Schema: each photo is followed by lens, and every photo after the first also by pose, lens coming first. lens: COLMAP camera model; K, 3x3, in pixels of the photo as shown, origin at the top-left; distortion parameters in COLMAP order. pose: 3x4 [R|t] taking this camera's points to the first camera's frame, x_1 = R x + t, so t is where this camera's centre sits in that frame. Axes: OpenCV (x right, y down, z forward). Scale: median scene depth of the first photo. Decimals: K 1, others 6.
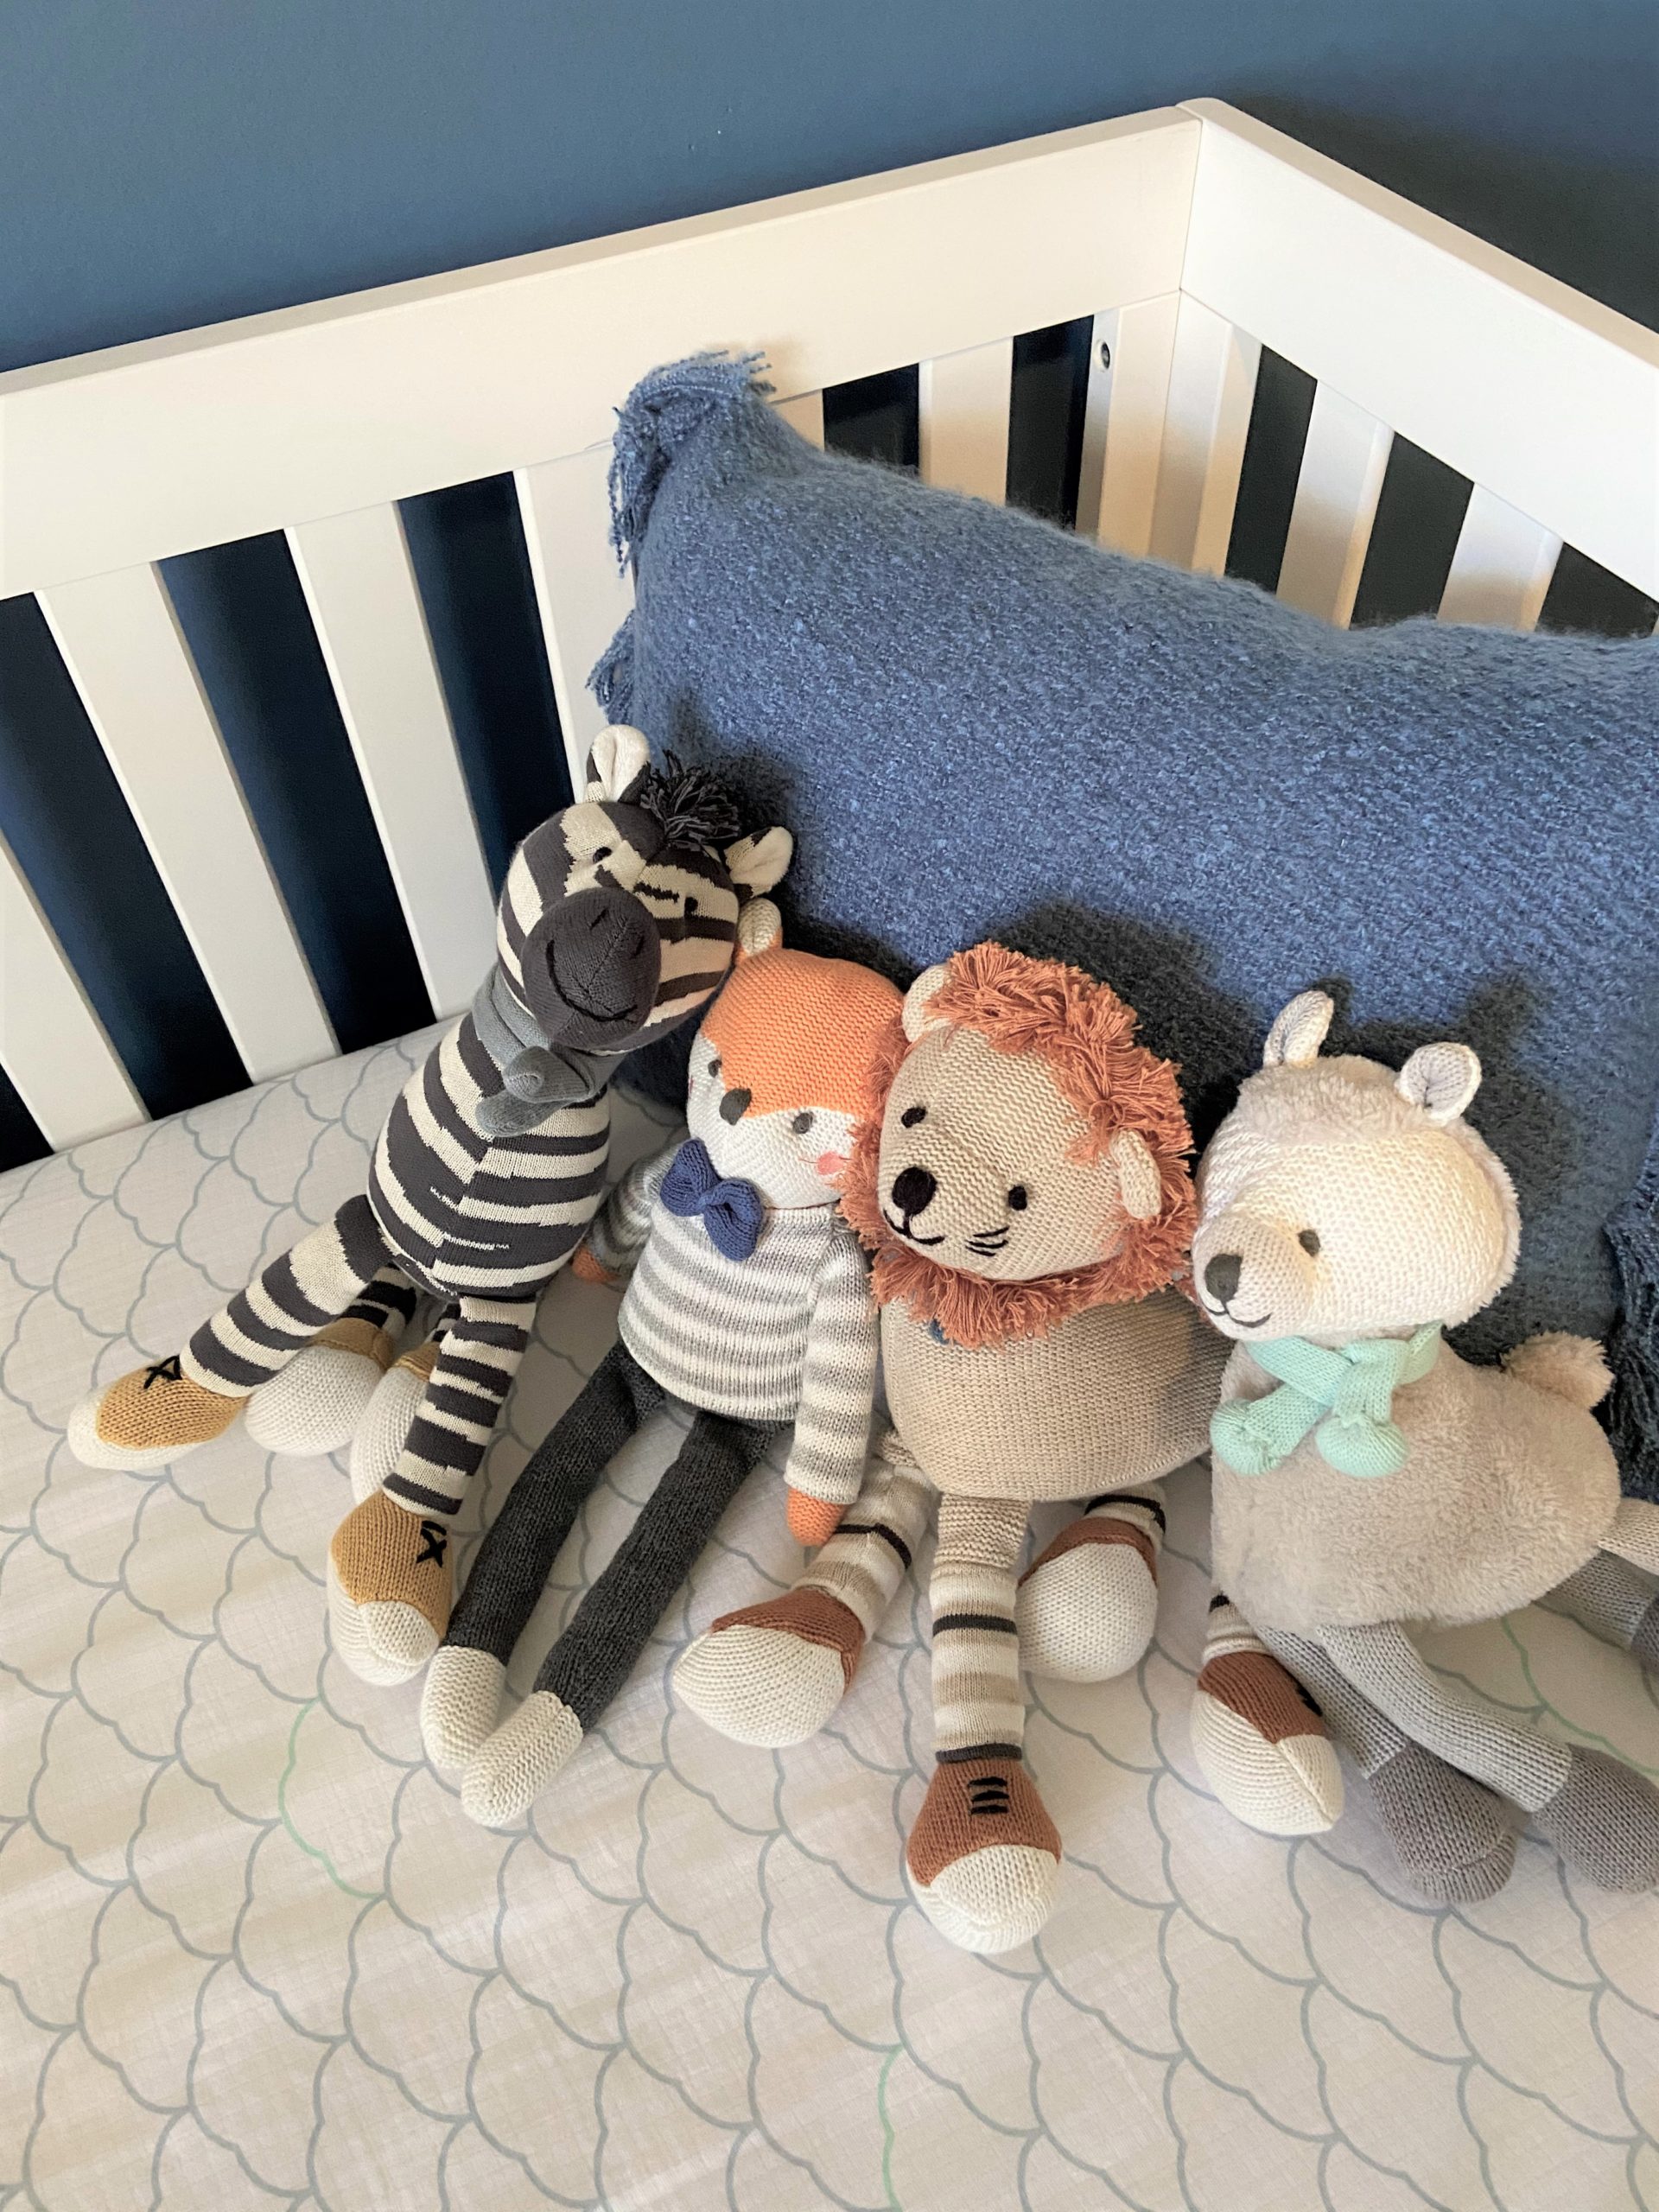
lens RADIAL K [[1691.8, 0, 829.5], [0, 1691.8, 1106.0], [0, 0, 1]] dist [0.129990, -0.152052]
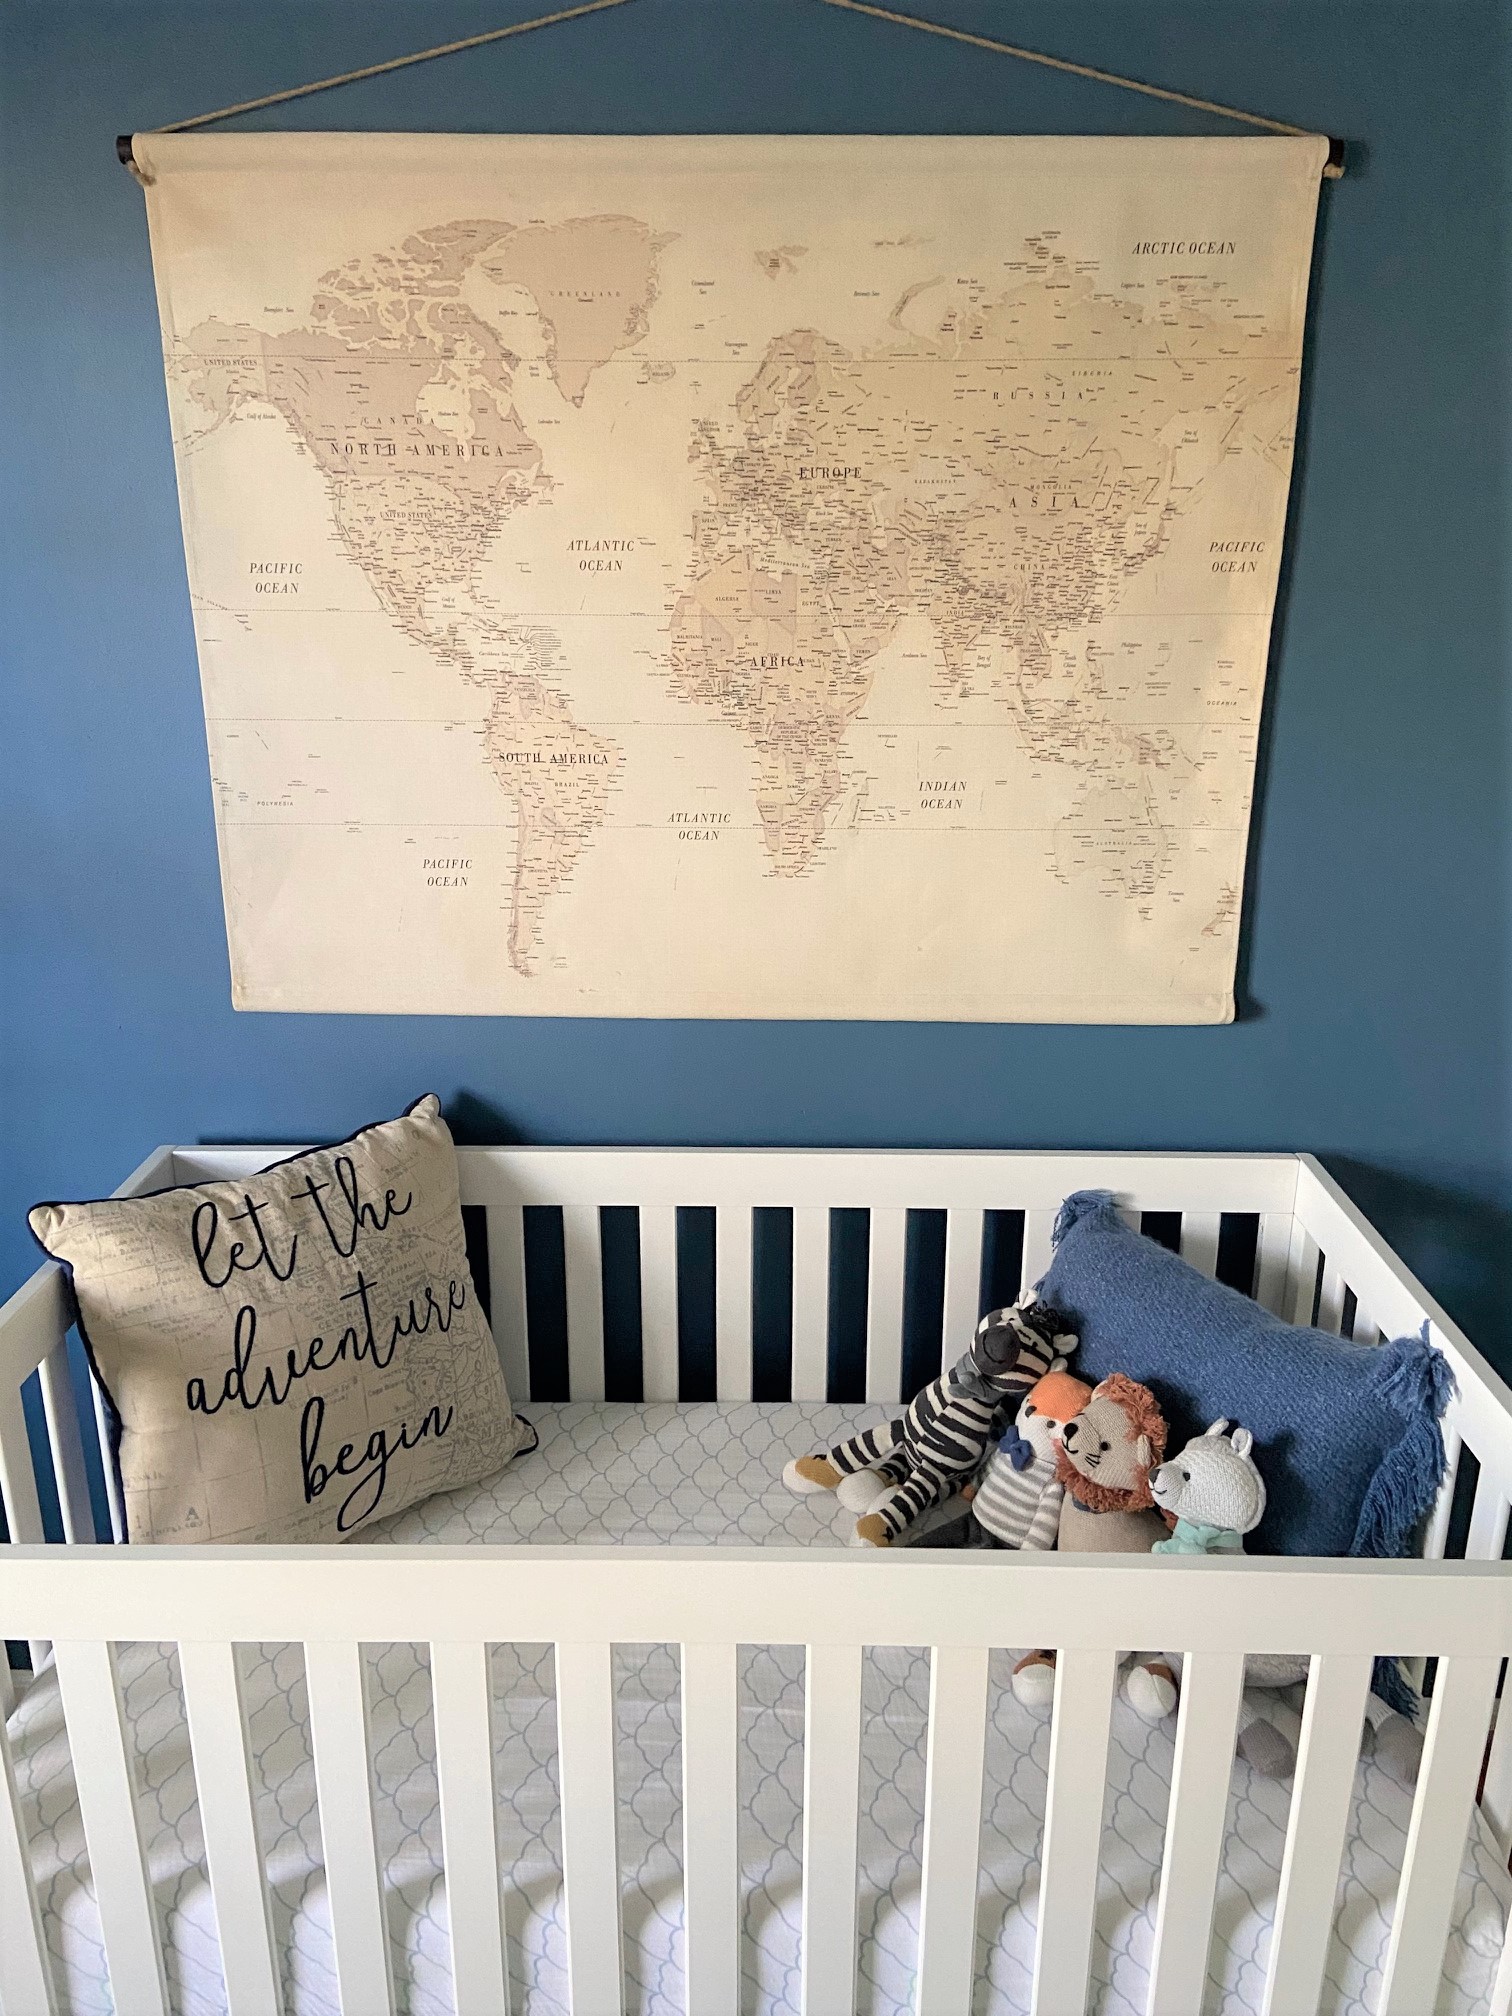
lens RADIAL K [[1494.3, 0, 770.3], [0, 1494.3, 995.4], [0, 0, 1]] dist [0.124508, -0.157243]
pose [[0.891484, 0.168292, -0.420635, 0.507452], [-0.357983, 0.830712, -0.426340, 0.658653], [0.277677, 0.530655, 0.800813, -1.566423]]
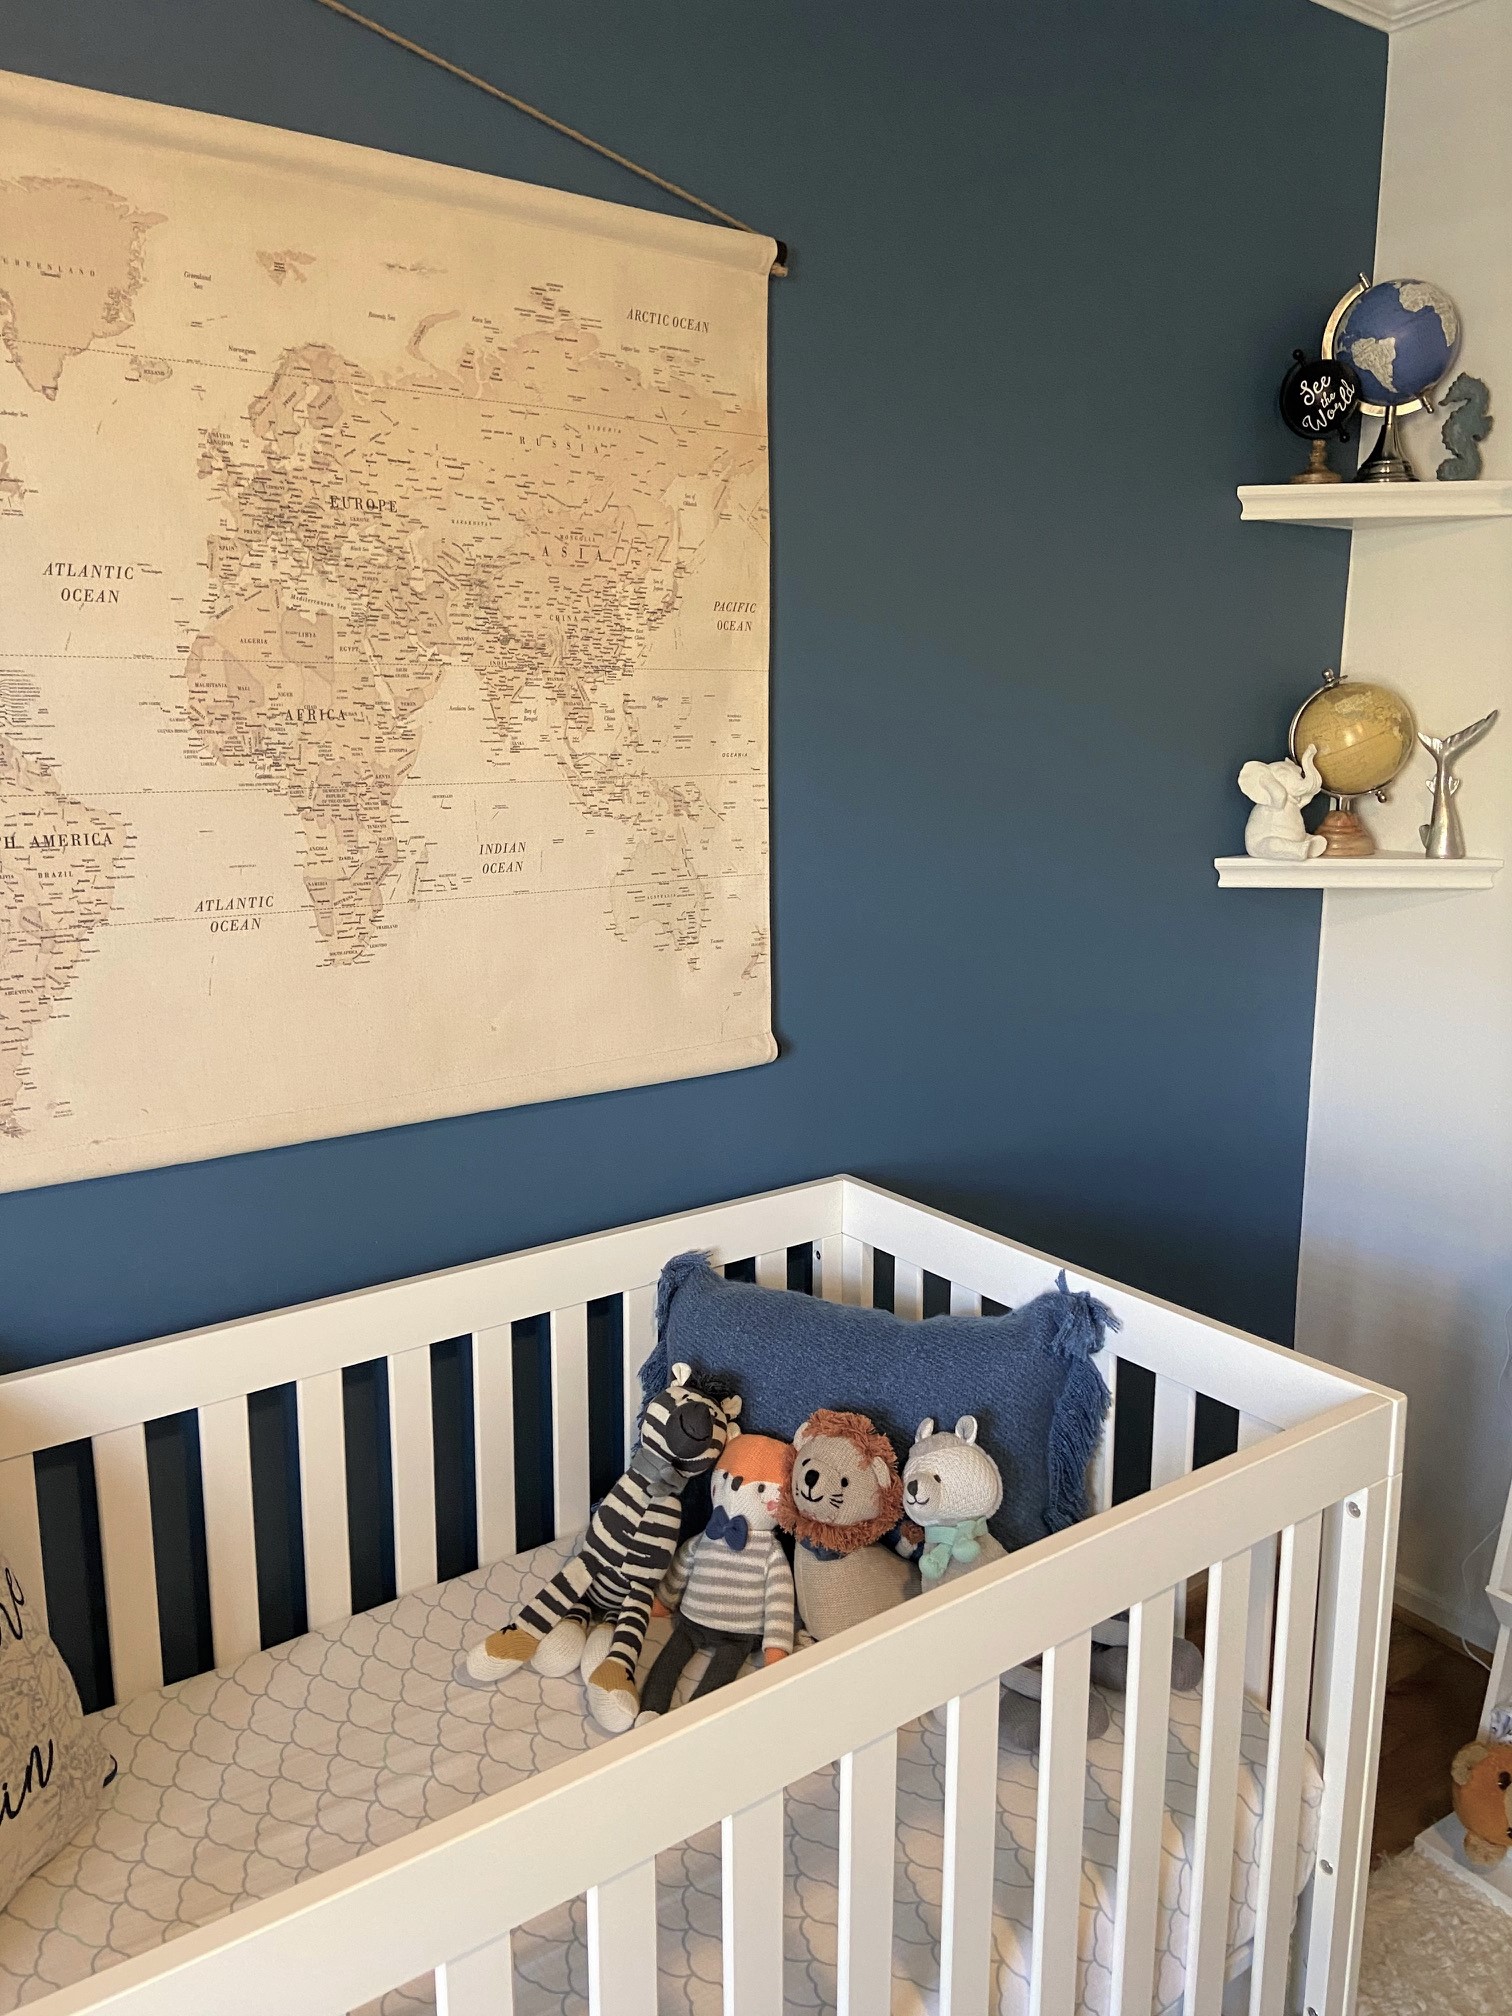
lens RADIAL K [[1491.0, 0, 762.3], [0, 1491.0, 992.2], [0, 0, 1]] dist [0.123922, -0.153827]
pose [[0.985625, -0.004899, 0.168878, -0.412884], [0.106892, 0.792161, -0.600878, 0.821392], [-0.130835, 0.610292, 0.781298, -1.379452]]
